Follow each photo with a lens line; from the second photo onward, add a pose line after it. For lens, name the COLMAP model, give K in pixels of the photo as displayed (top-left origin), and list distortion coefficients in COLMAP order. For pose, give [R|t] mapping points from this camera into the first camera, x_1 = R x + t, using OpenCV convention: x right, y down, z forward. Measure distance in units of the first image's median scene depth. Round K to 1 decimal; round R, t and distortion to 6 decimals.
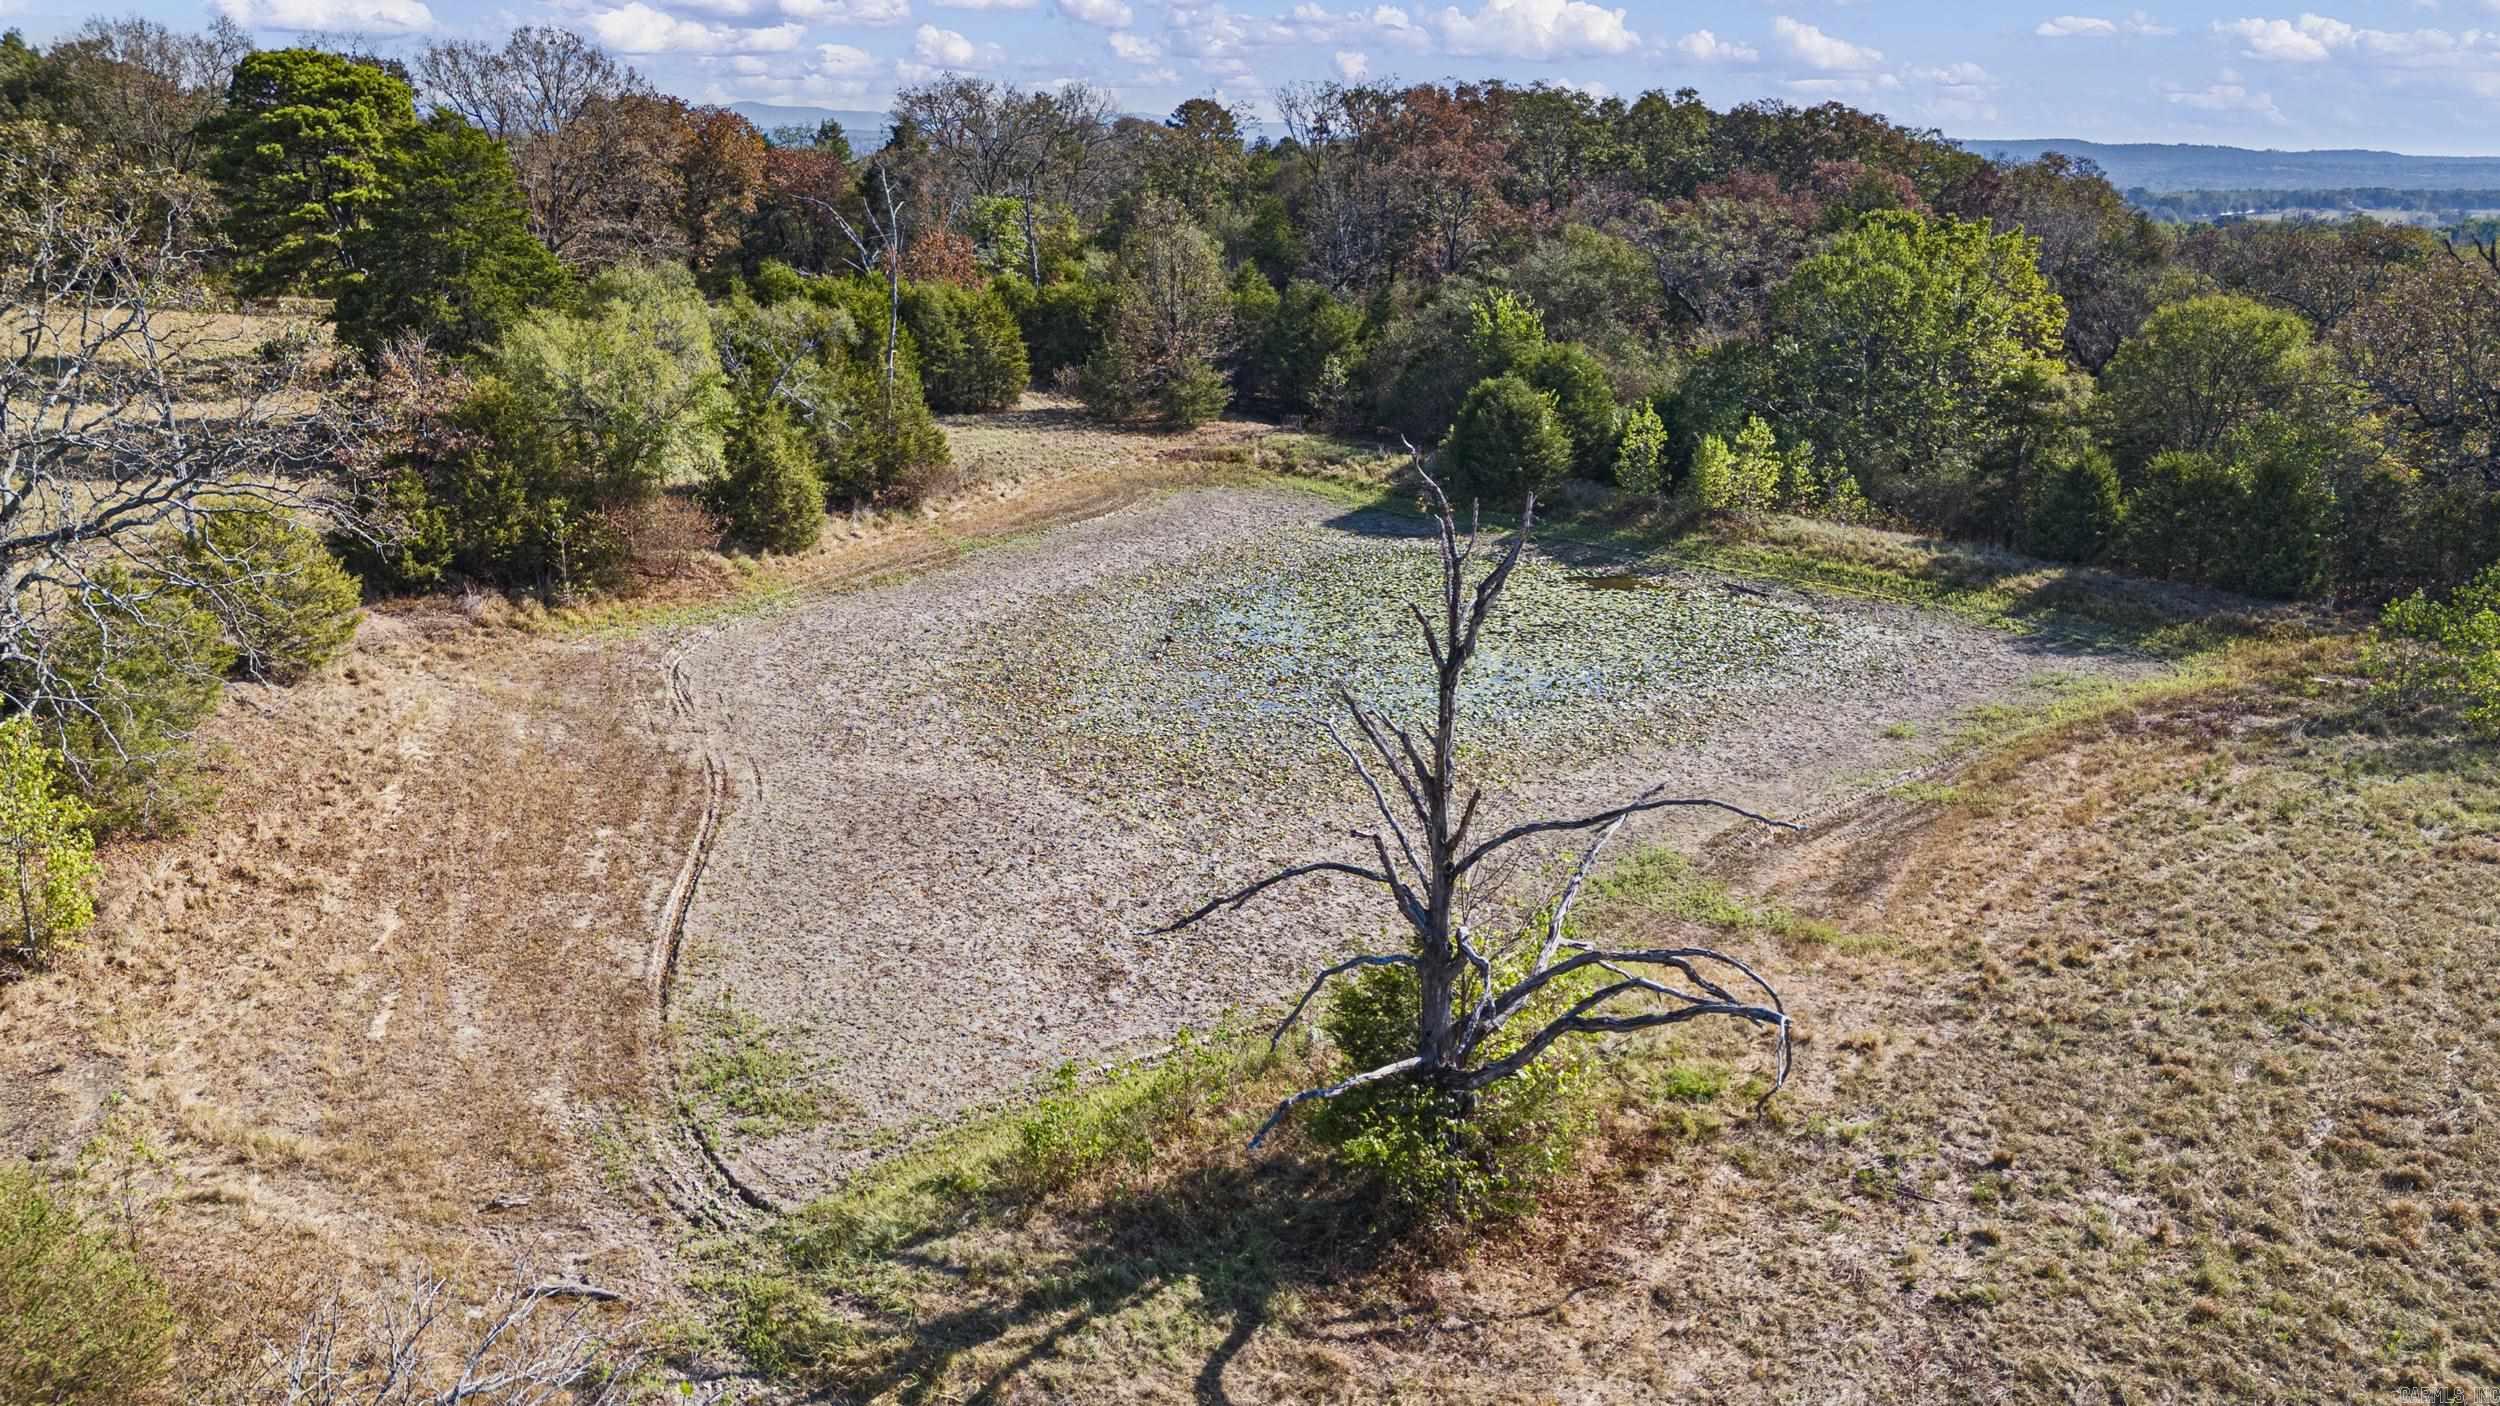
lens RADIAL K [[1802.4, 0, 1246.0], [0, 1802.4, 716.1], [0, 0, 1]] dist [0.070418, -0.096129]
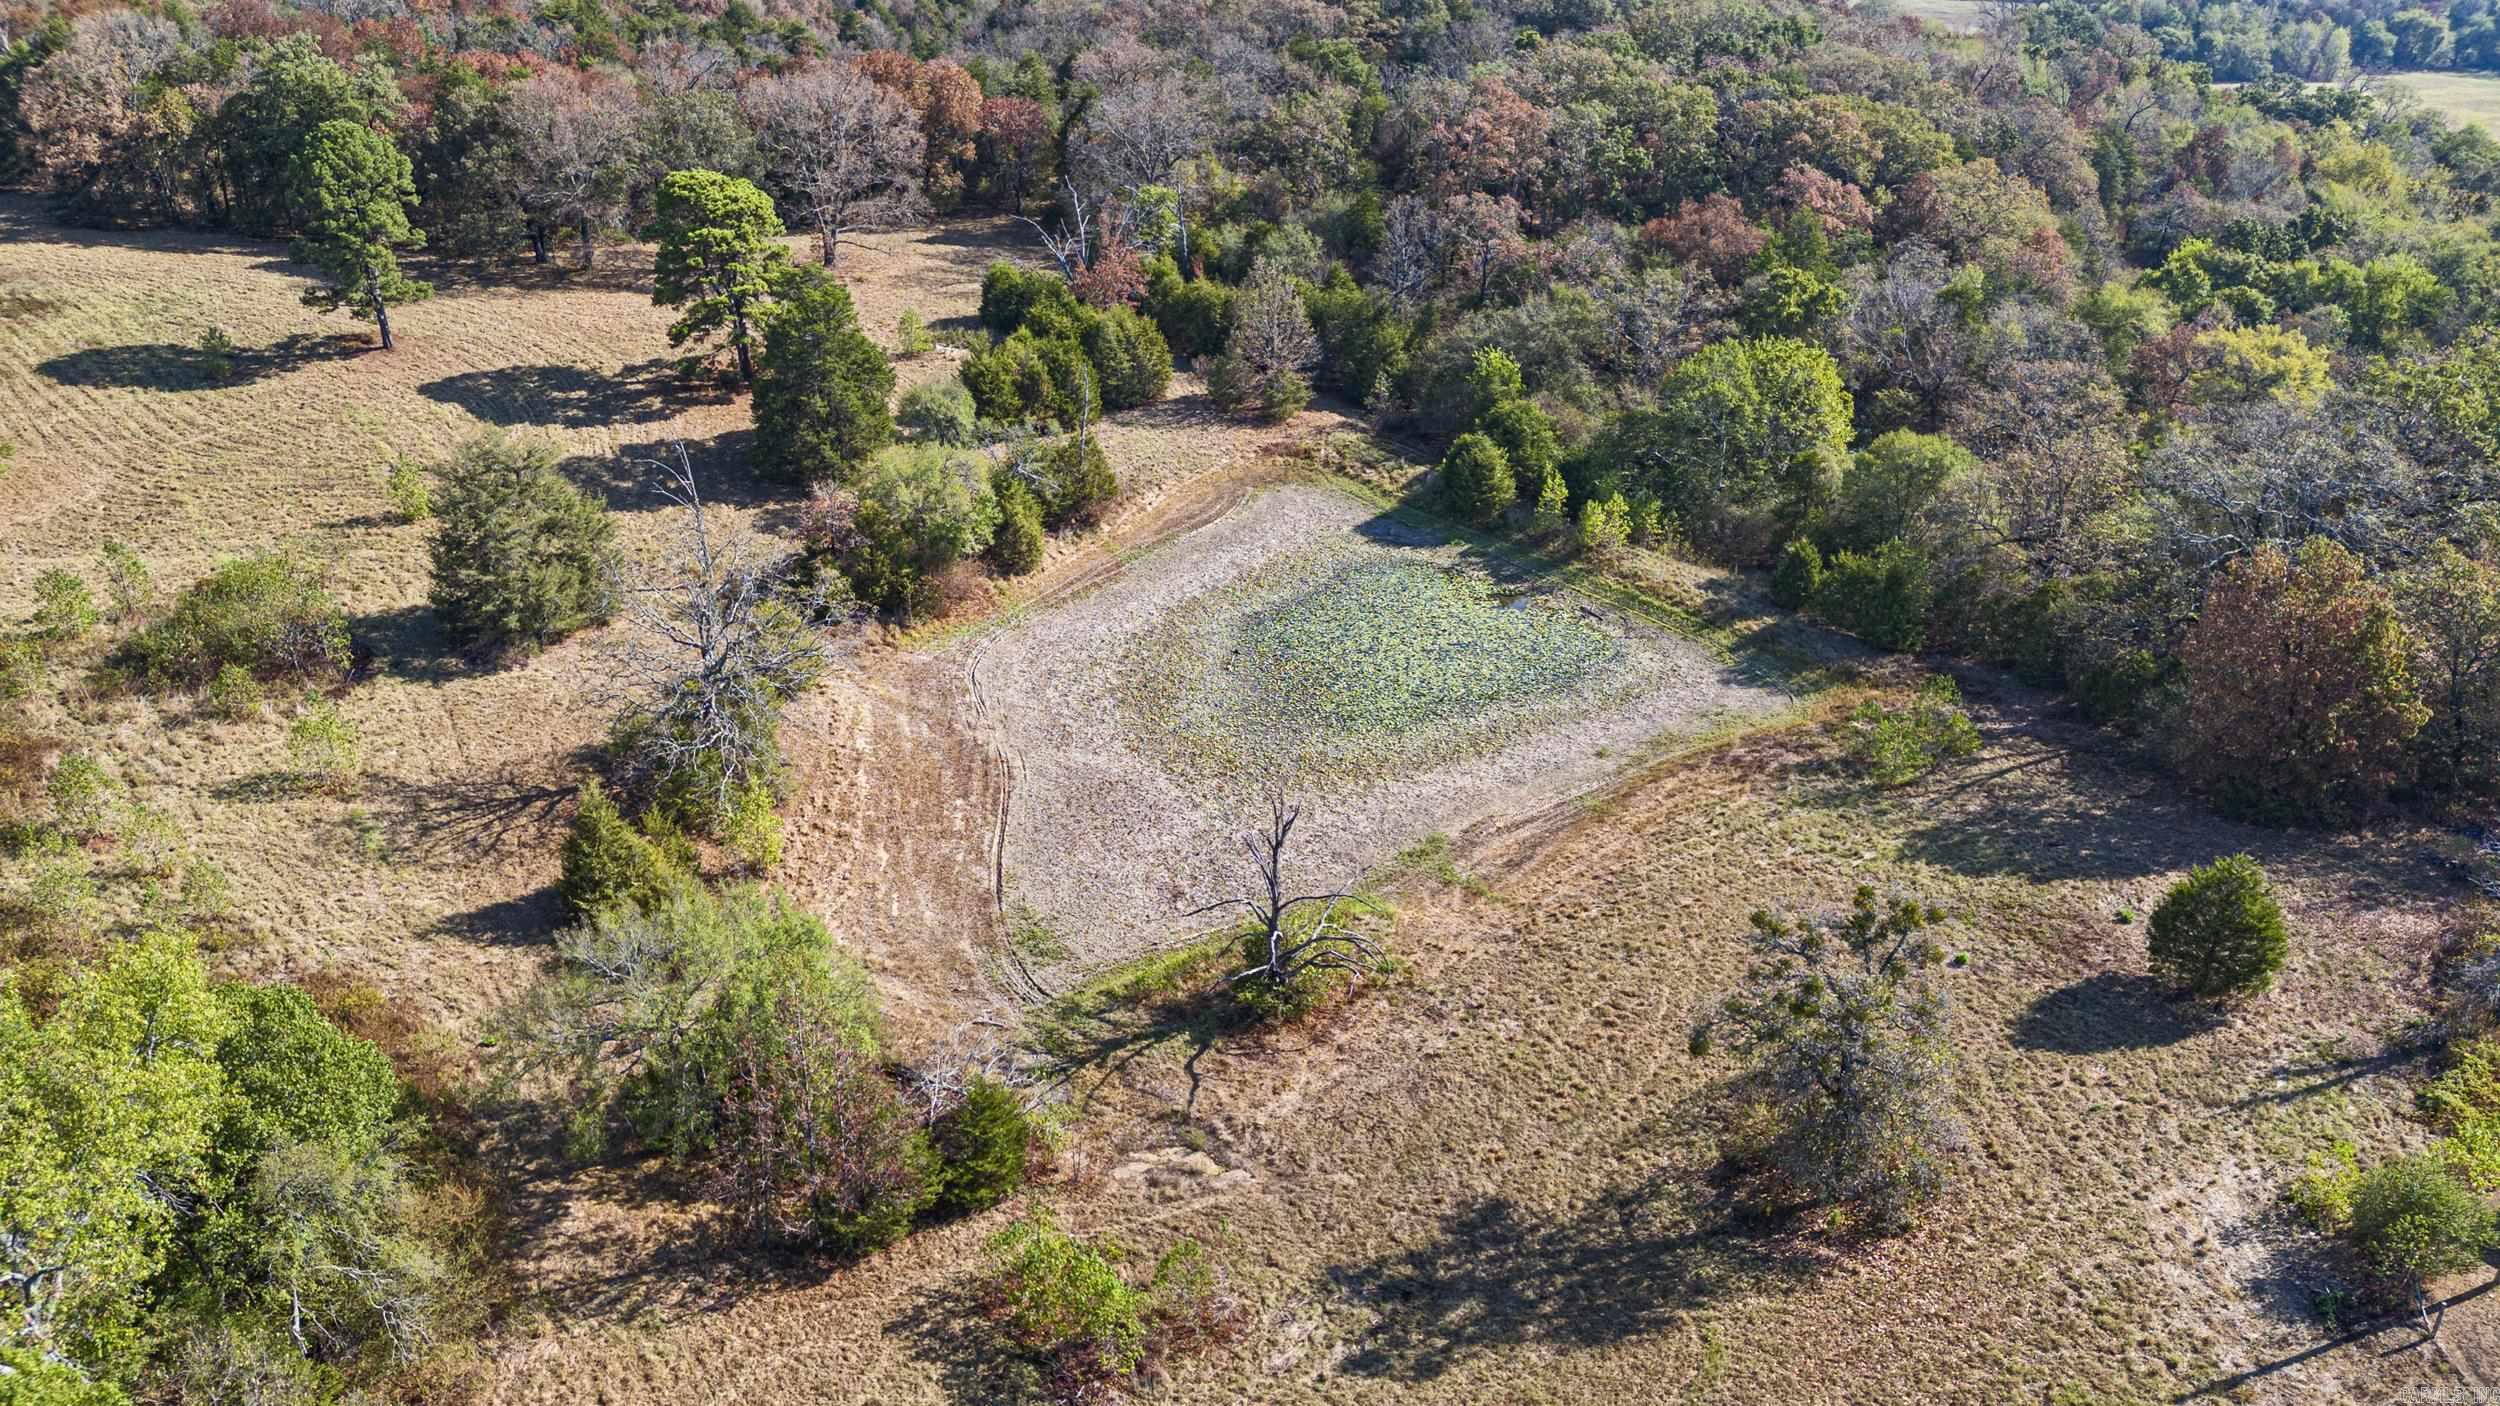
lens RADIAL K [[1802.4, 0, 1246.0], [0, 1802.4, 716.1], [0, 0, 1]] dist [0.070418, -0.096129]
pose [[0.995166, 0.046941, -0.086257, 0.129102], [-0.029788, 0.981267, 0.190334, -0.336913], [0.093575, -0.186844, 0.977923, -0.791691]]
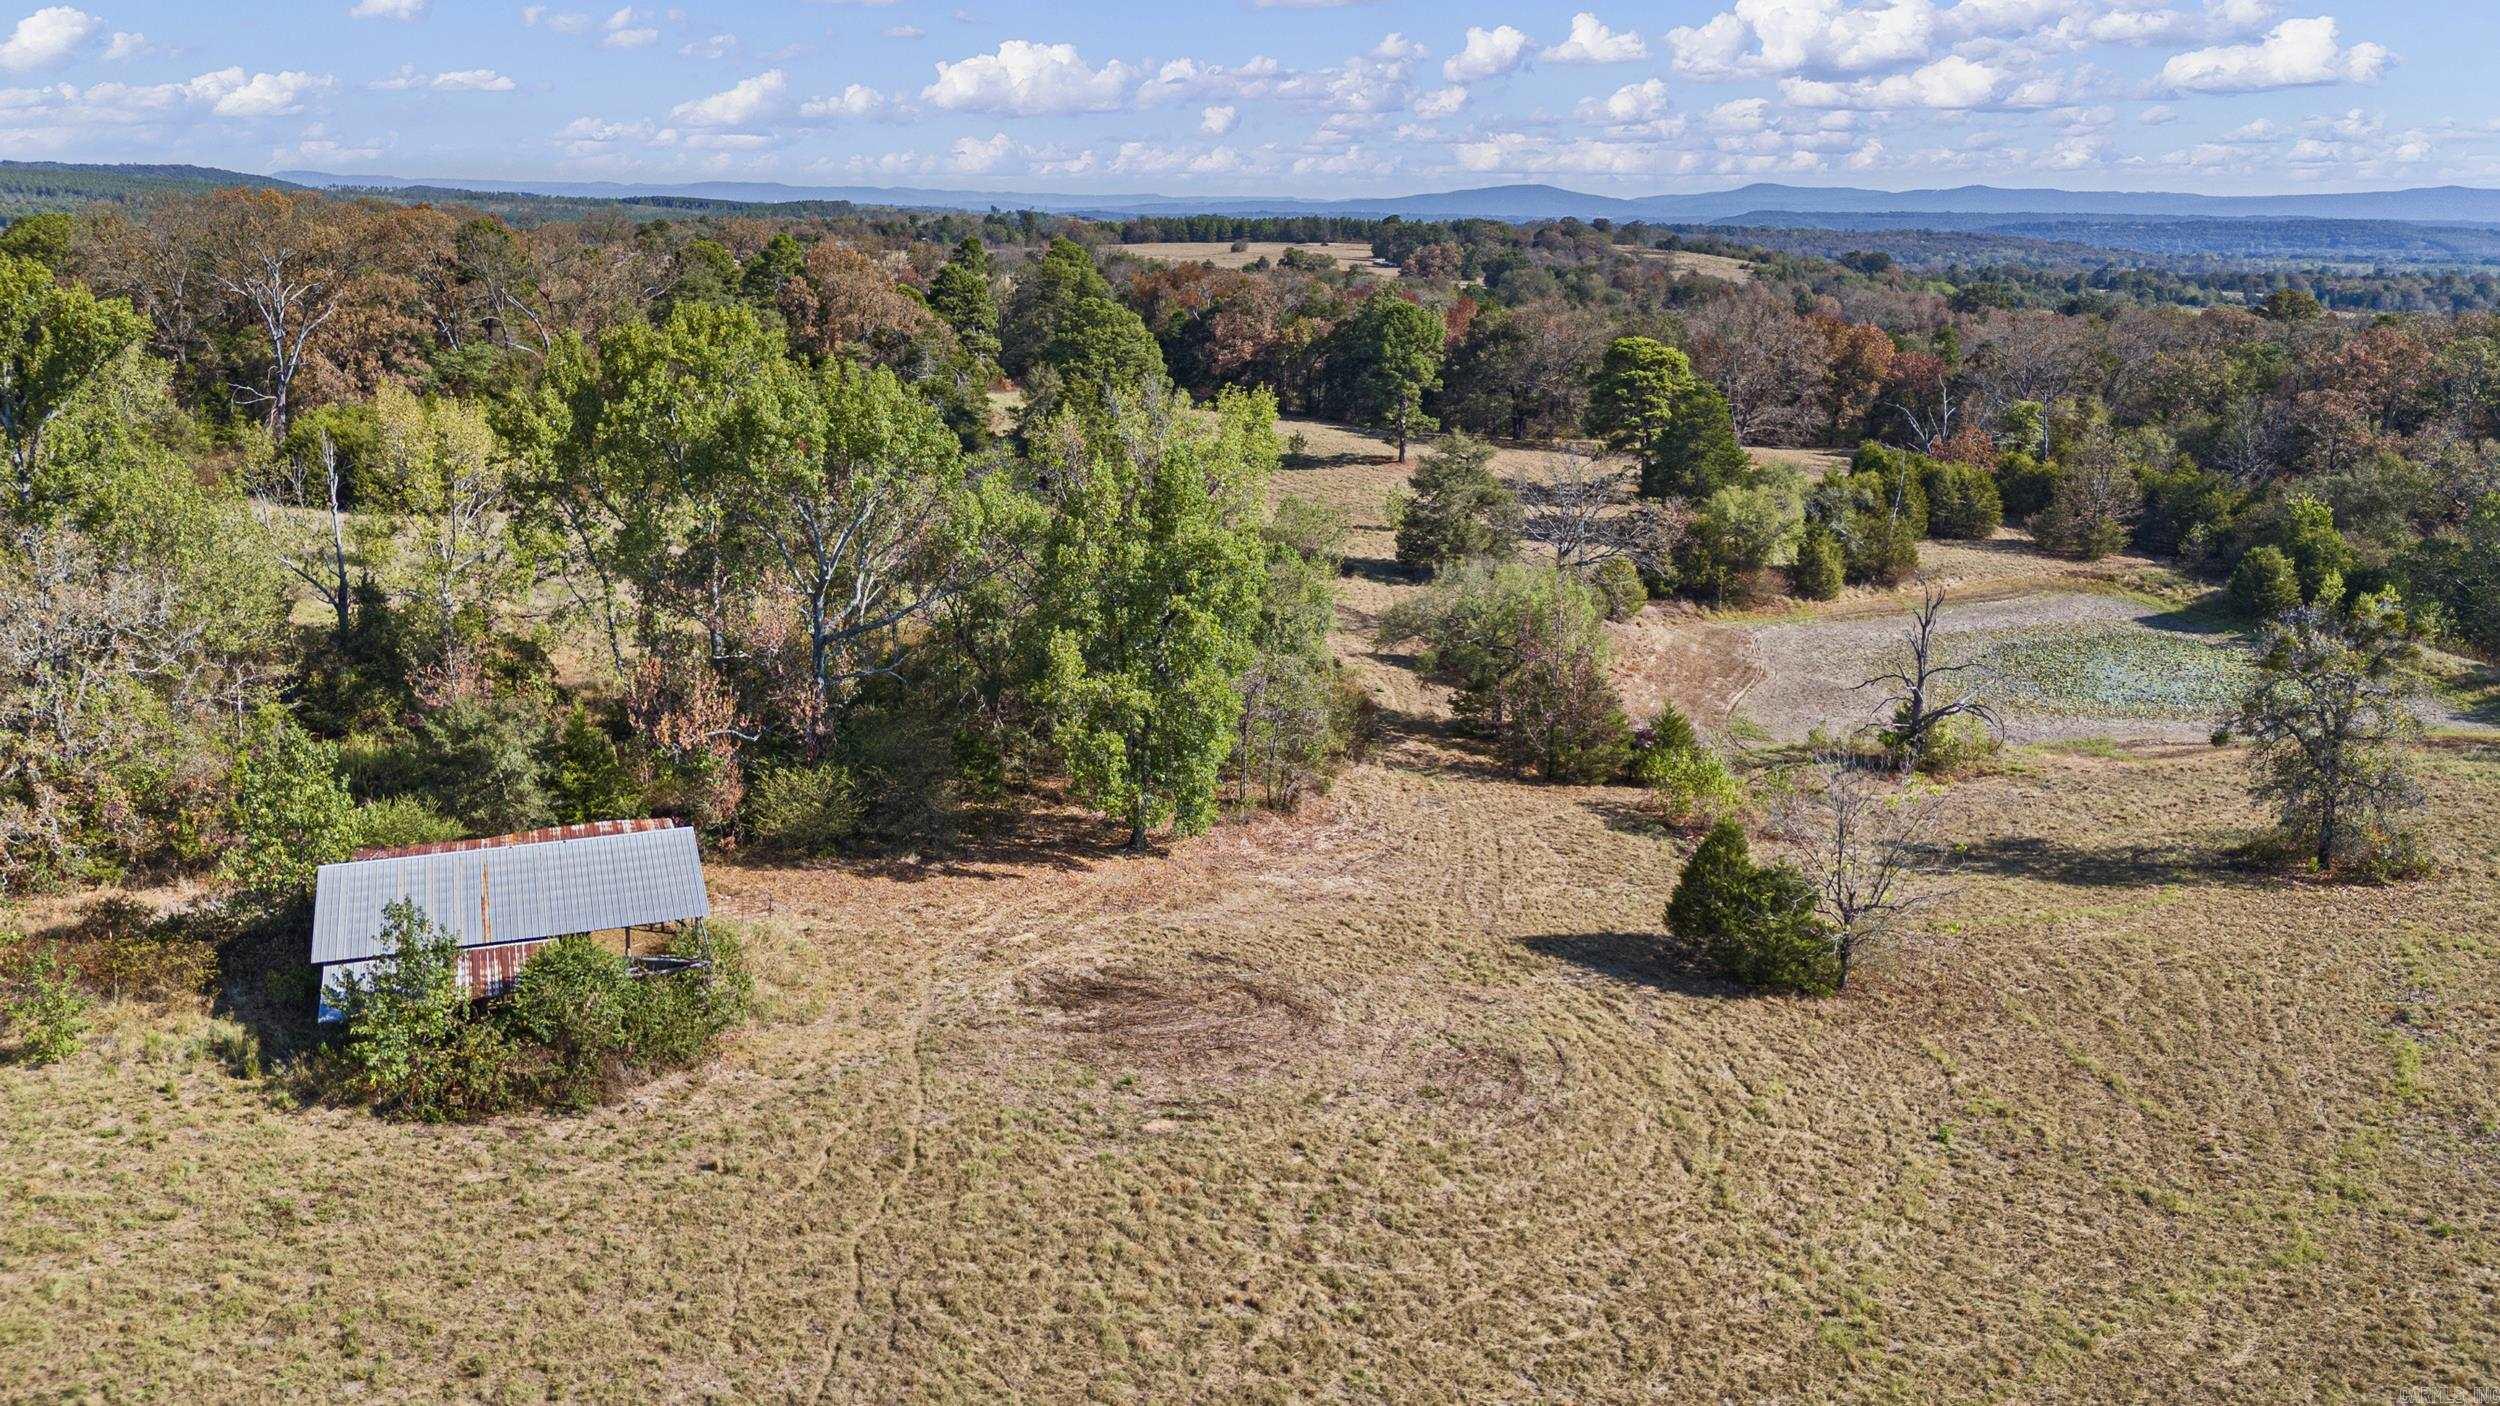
lens RADIAL K [[1802.4, 0, 1246.0], [0, 1802.4, 716.1], [0, 0, 1]] dist [0.070418, -0.096129]
pose [[0.812157, 0.142819, -0.565688, 0.505829], [-0.166443, 0.986001, 0.009973, 0.161293], [0.559193, 0.086056, 0.824559, -1.346181]]
